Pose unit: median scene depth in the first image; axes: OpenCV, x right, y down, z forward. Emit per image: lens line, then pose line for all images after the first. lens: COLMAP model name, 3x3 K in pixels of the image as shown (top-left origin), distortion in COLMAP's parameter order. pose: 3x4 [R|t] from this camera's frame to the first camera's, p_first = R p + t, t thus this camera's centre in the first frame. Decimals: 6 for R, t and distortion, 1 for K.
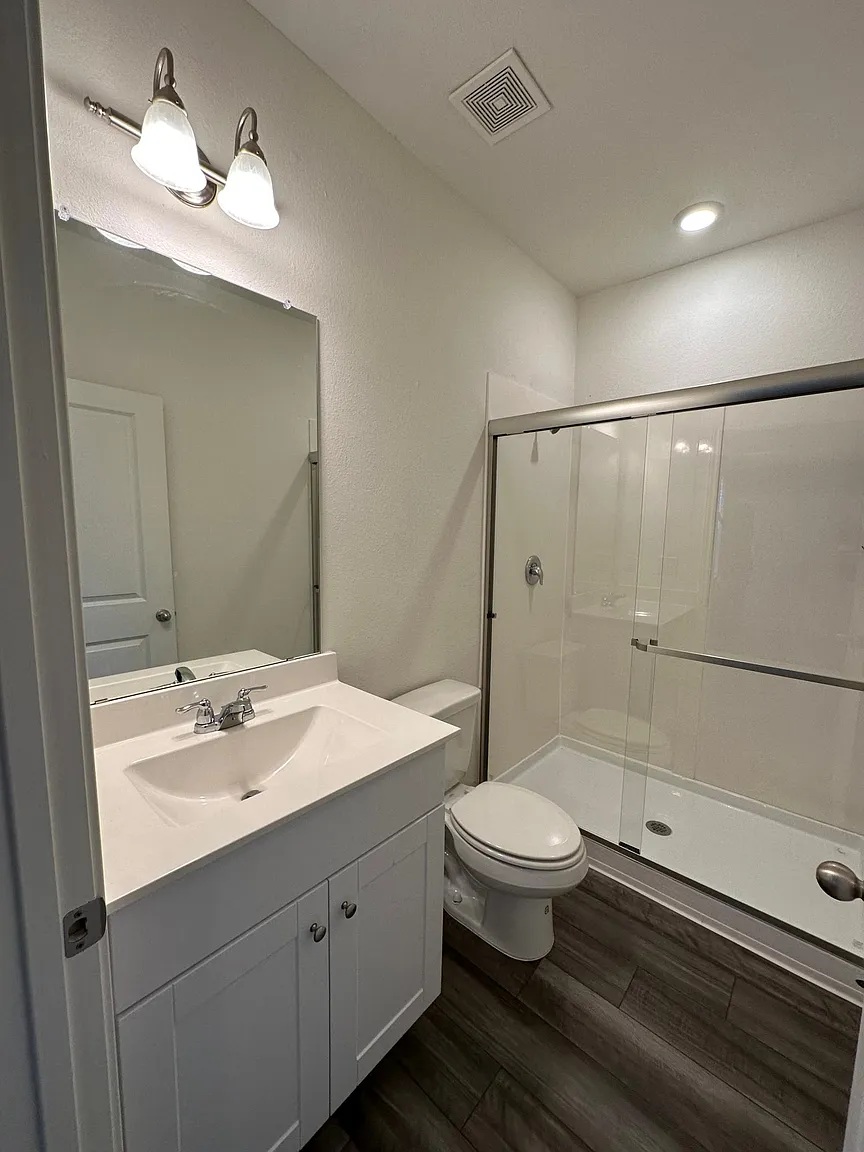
lens RADIAL K [[464.4, 0, 436.8], [0, 464.4, 586.4], [0, 0, 1]] dist [0.003453, 0.000590]
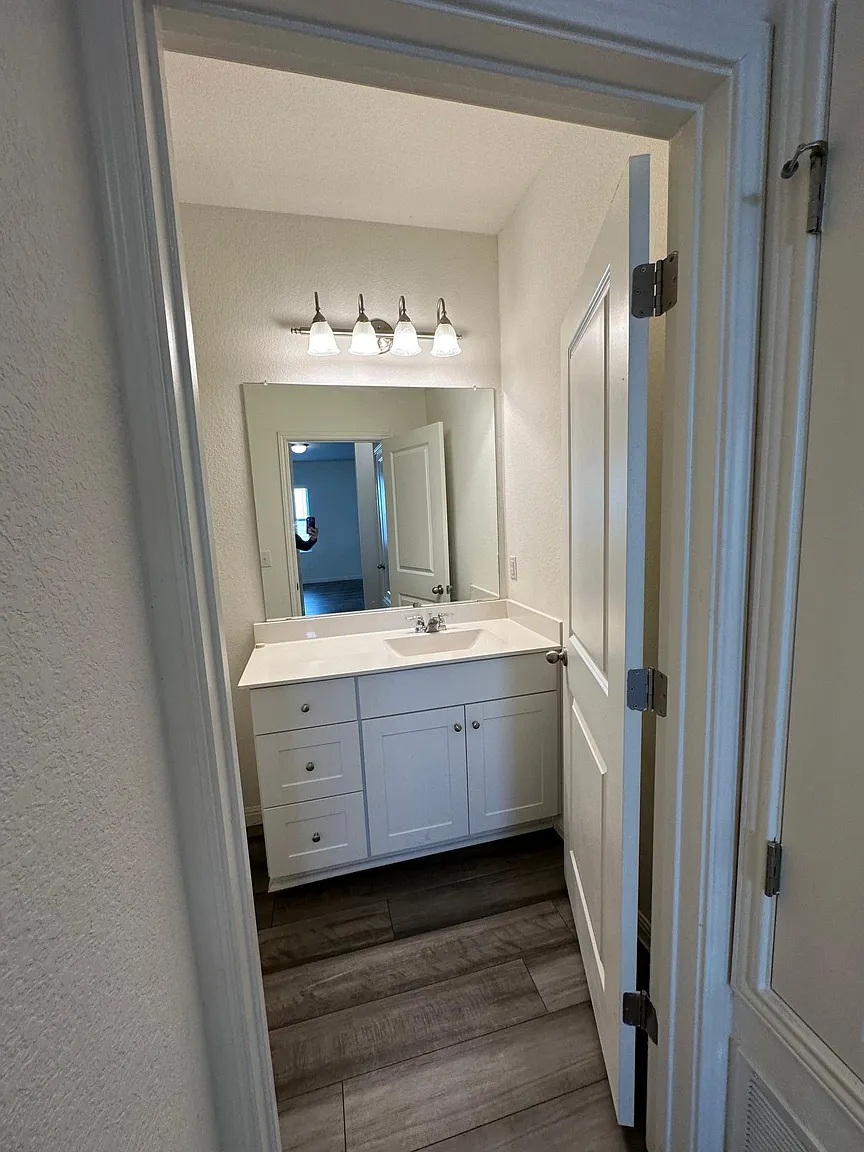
lens RADIAL K [[464.4, 0, 431.6], [0, 464.4, 577.4], [0, 0, 1]] dist [0.003453, 0.000590]
pose [[0.813995, 0.001116, -0.580870, 0.669641], [0.014221, 0.999660, 0.021849, 0.027127], [0.580697, -0.026046, 0.813703, -0.573001]]
